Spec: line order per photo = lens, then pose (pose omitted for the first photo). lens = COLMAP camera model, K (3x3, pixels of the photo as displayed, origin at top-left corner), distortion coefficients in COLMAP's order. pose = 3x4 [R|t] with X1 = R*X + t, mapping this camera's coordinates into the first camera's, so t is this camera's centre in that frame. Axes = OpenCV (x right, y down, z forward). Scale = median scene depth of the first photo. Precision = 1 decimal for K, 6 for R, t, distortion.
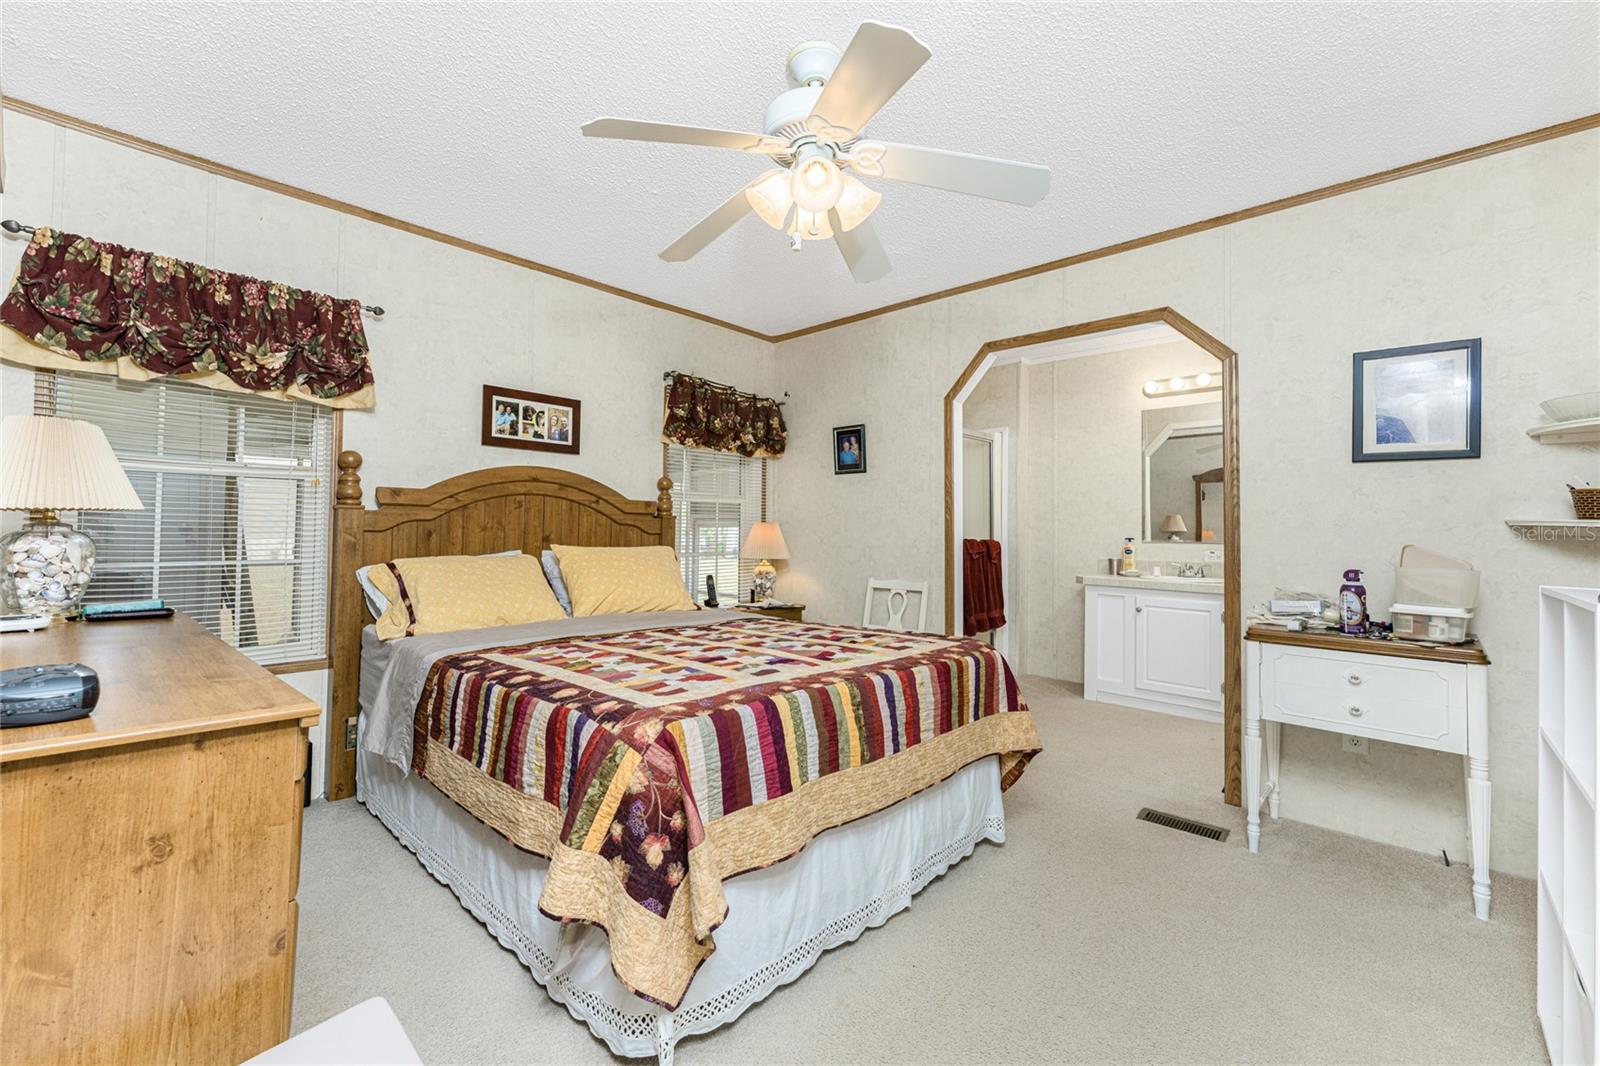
lens RADIAL K [[652.1, 0, 792.3], [0, 652.1, 510.5], [0, 0, 1]] dist [0.000626, -0.000374]
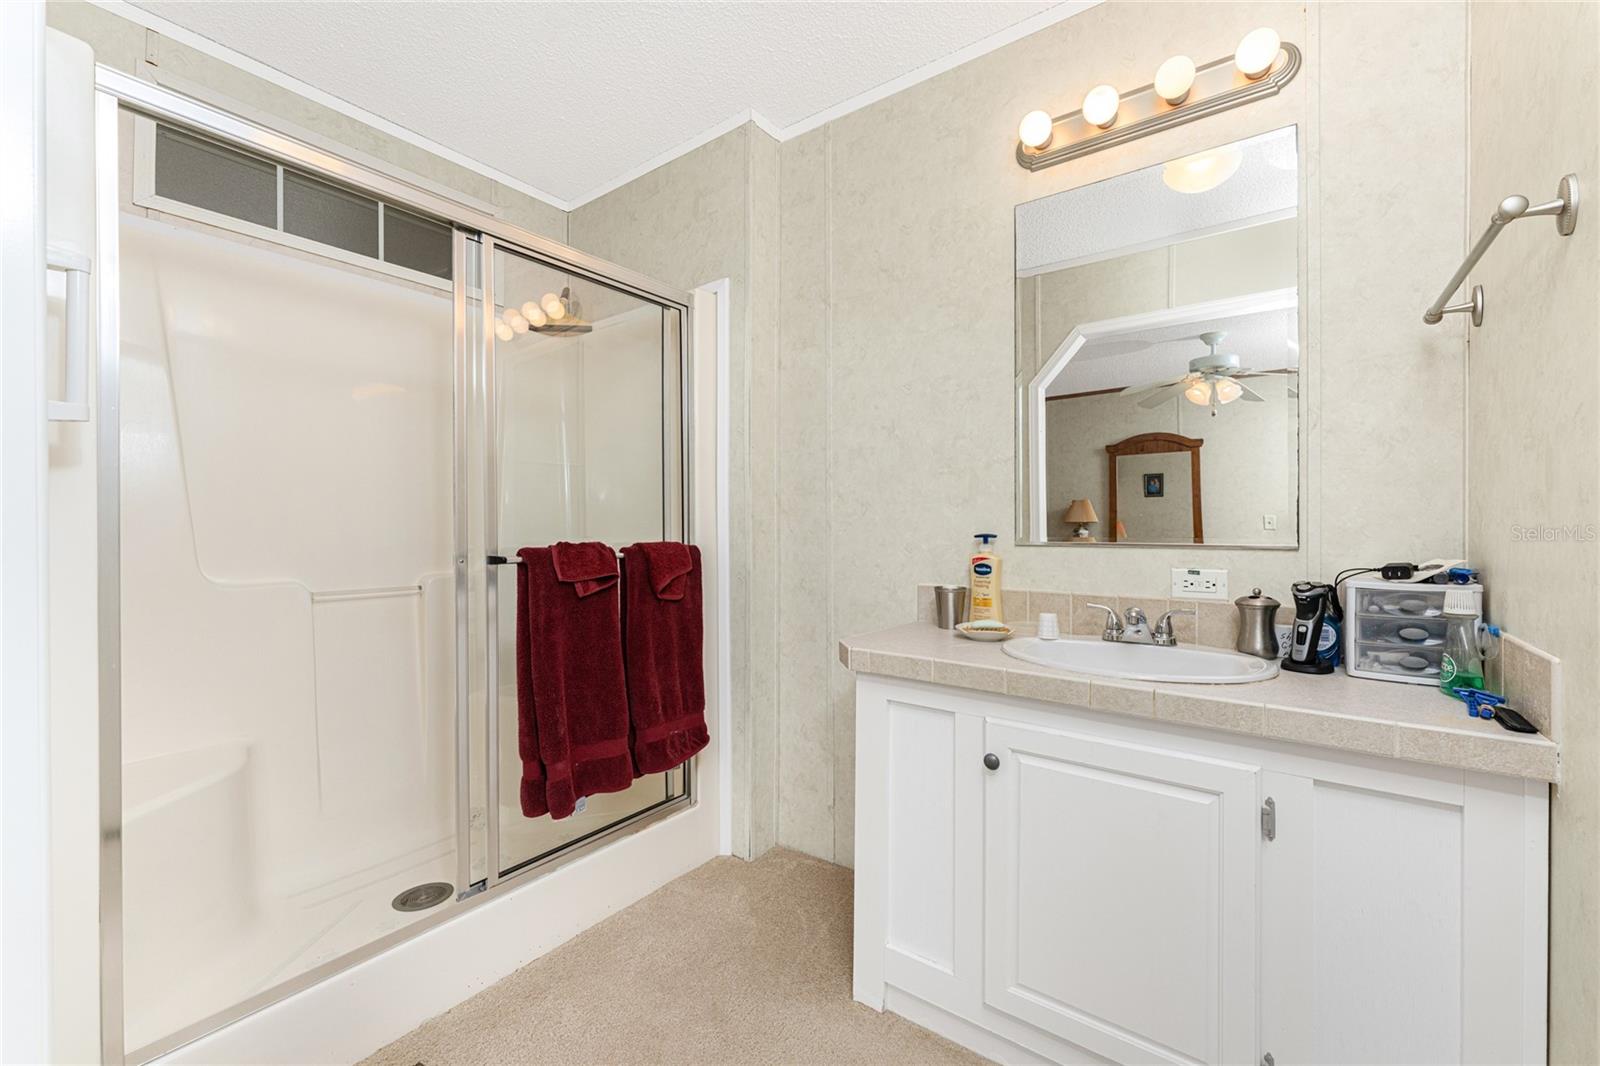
lens RADIAL K [[644.4, 0, 803.8], [0, 644.4, 530.1], [0, 0, 1]] dist [-0.000672, -0.000224]
pose [[0.991523, -0.012316, 0.129345, 0.253732], [0.008440, 0.999500, 0.030468, 0.019305], [-0.129656, -0.029118, 0.991131, 0.446456]]
